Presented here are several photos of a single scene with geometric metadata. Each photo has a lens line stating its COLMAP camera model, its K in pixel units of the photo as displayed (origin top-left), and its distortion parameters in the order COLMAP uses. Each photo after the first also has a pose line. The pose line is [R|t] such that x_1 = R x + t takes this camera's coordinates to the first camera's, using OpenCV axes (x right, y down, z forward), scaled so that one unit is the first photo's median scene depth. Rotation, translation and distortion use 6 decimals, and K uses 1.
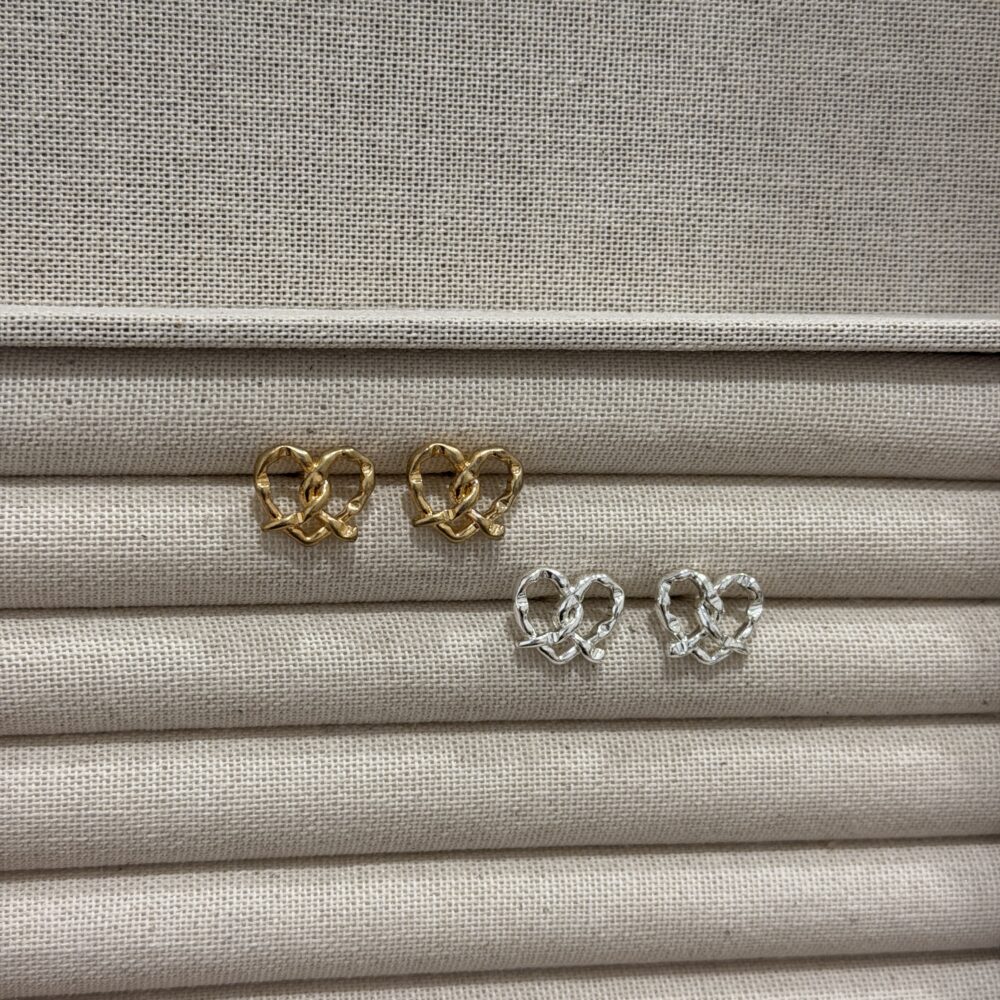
lens RADIAL K [[1945.7, 0, 500.0], [0, 1945.7, 500.0], [0, 0, 1]] dist [0.174888, -0.284289]
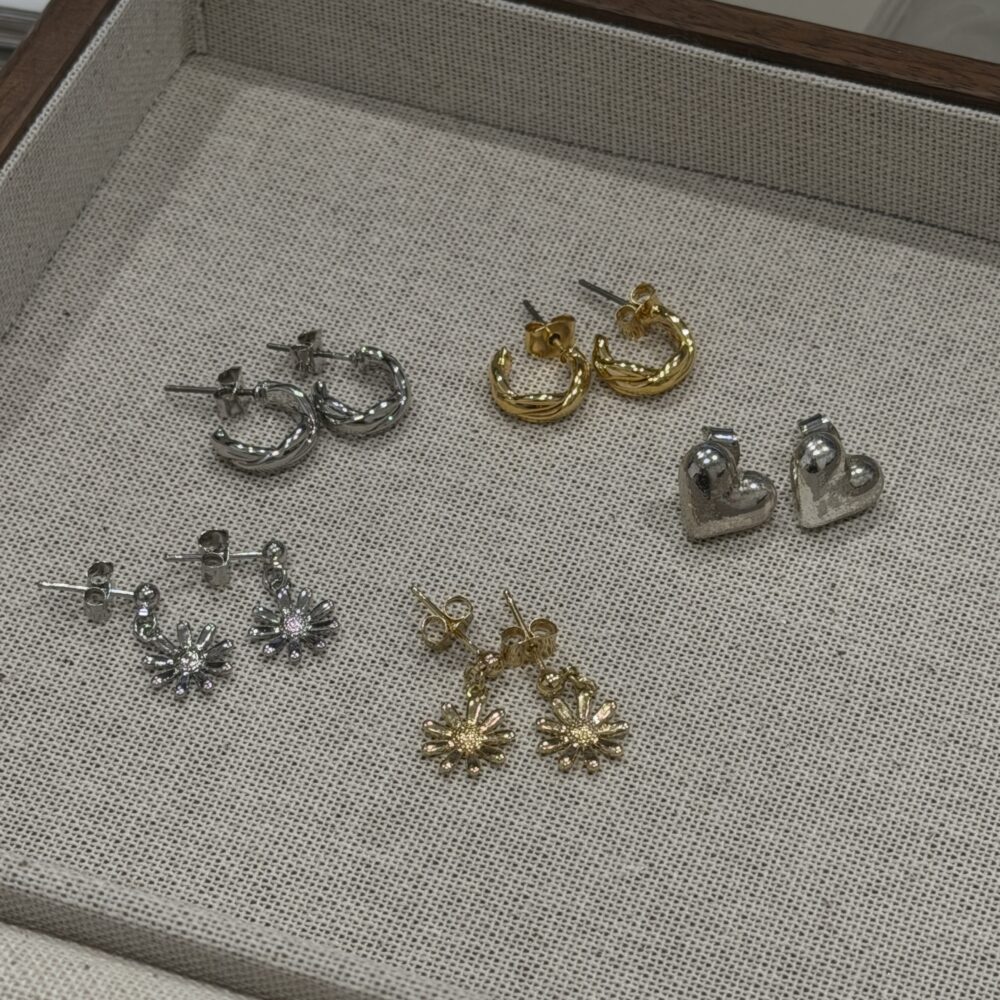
lens RADIAL K [[3284.4, 0, 500.0], [0, 3284.4, 500.0], [0, 0, 1]] dist [0.142504, 0.225032]
pose [[0.913079, 0.097195, -0.396030, 0.517285], [-0.363249, 0.635180, -0.681613, 0.640692], [0.185301, 0.766224, 0.615275, 0.052019]]
